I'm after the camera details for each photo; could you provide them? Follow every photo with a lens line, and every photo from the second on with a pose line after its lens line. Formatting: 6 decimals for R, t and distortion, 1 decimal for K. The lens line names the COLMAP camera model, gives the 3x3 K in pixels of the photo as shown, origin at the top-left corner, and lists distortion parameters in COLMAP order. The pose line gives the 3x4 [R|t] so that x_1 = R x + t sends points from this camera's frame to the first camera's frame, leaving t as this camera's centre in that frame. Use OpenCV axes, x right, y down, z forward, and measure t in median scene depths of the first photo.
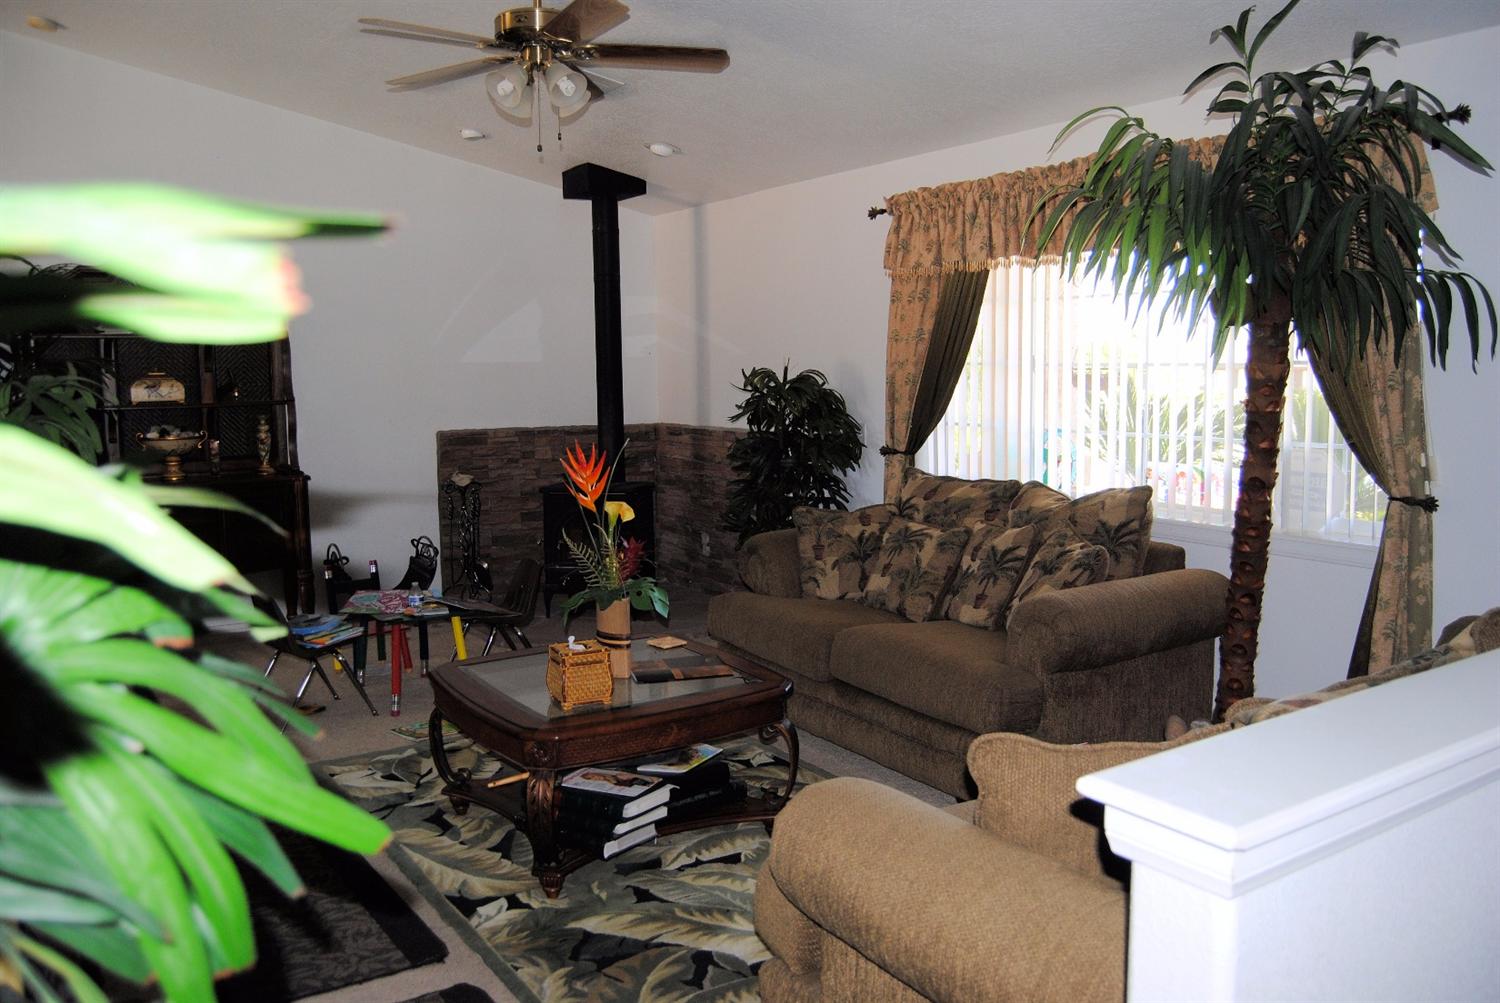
lens RADIAL K [[1173.7, 0, 769.7], [0, 1173.7, 495.4], [0, 0, 1]] dist [-0.080090, 0.012087]
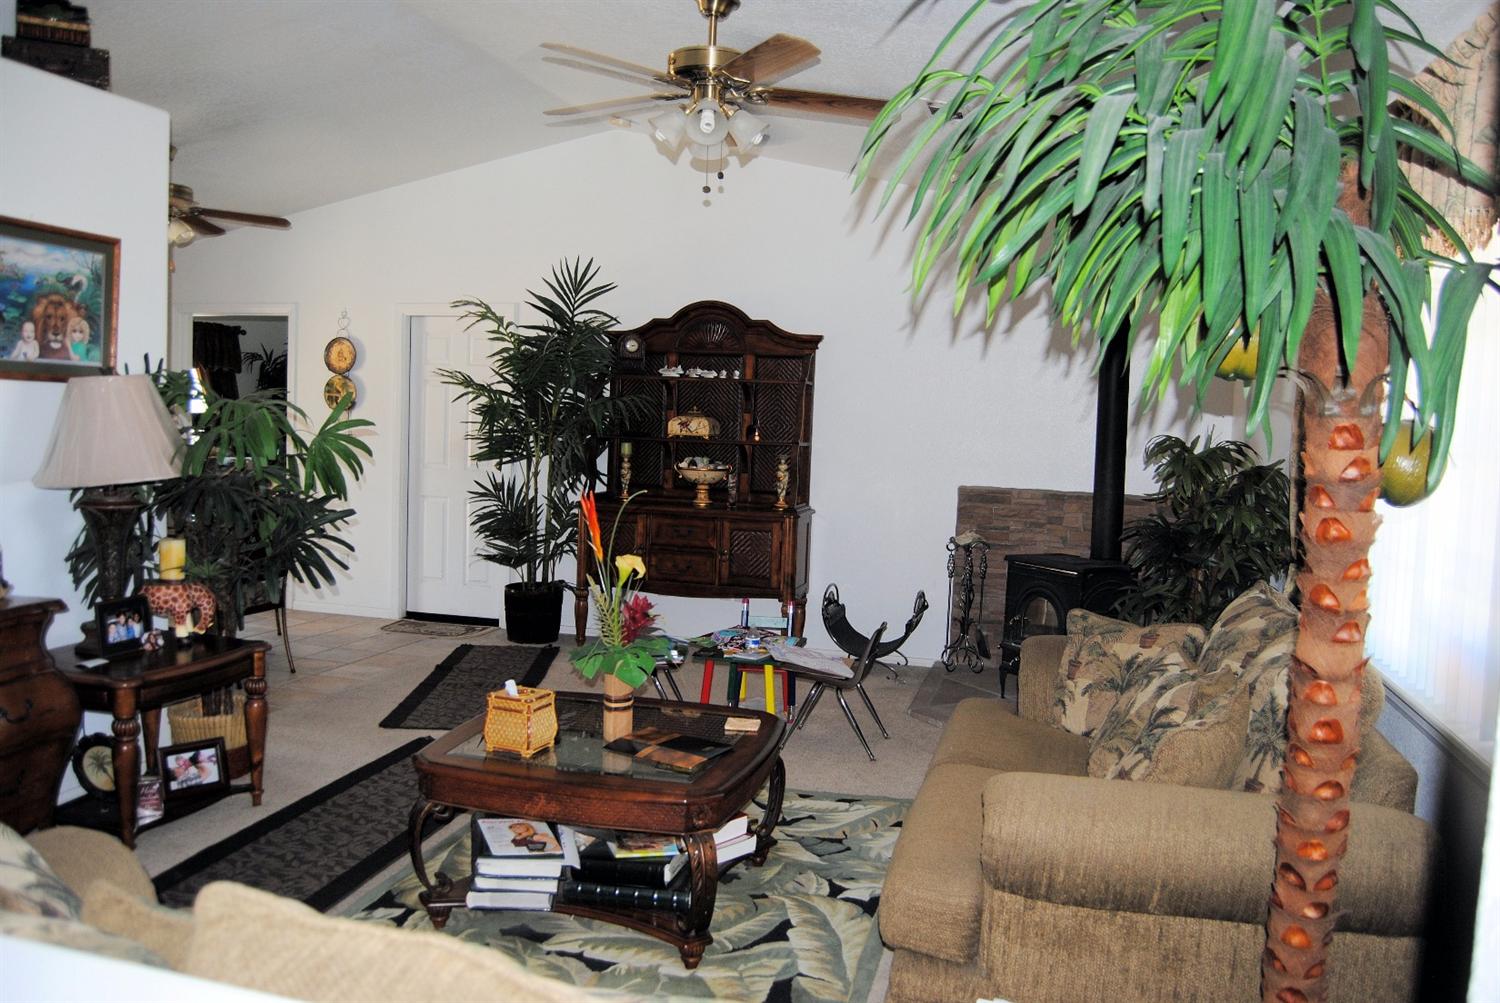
lens RADIAL K [[1173.7, 0, 769.7], [0, 1173.7, 495.4], [0, 0, 1]] dist [-0.080090, 0.012087]
pose [[0.664839, 0.085434, -0.742085, 0.398486], [-0.123408, 0.992349, 0.003684, -0.037220], [0.736722, 0.089130, 0.670296, 0.276910]]
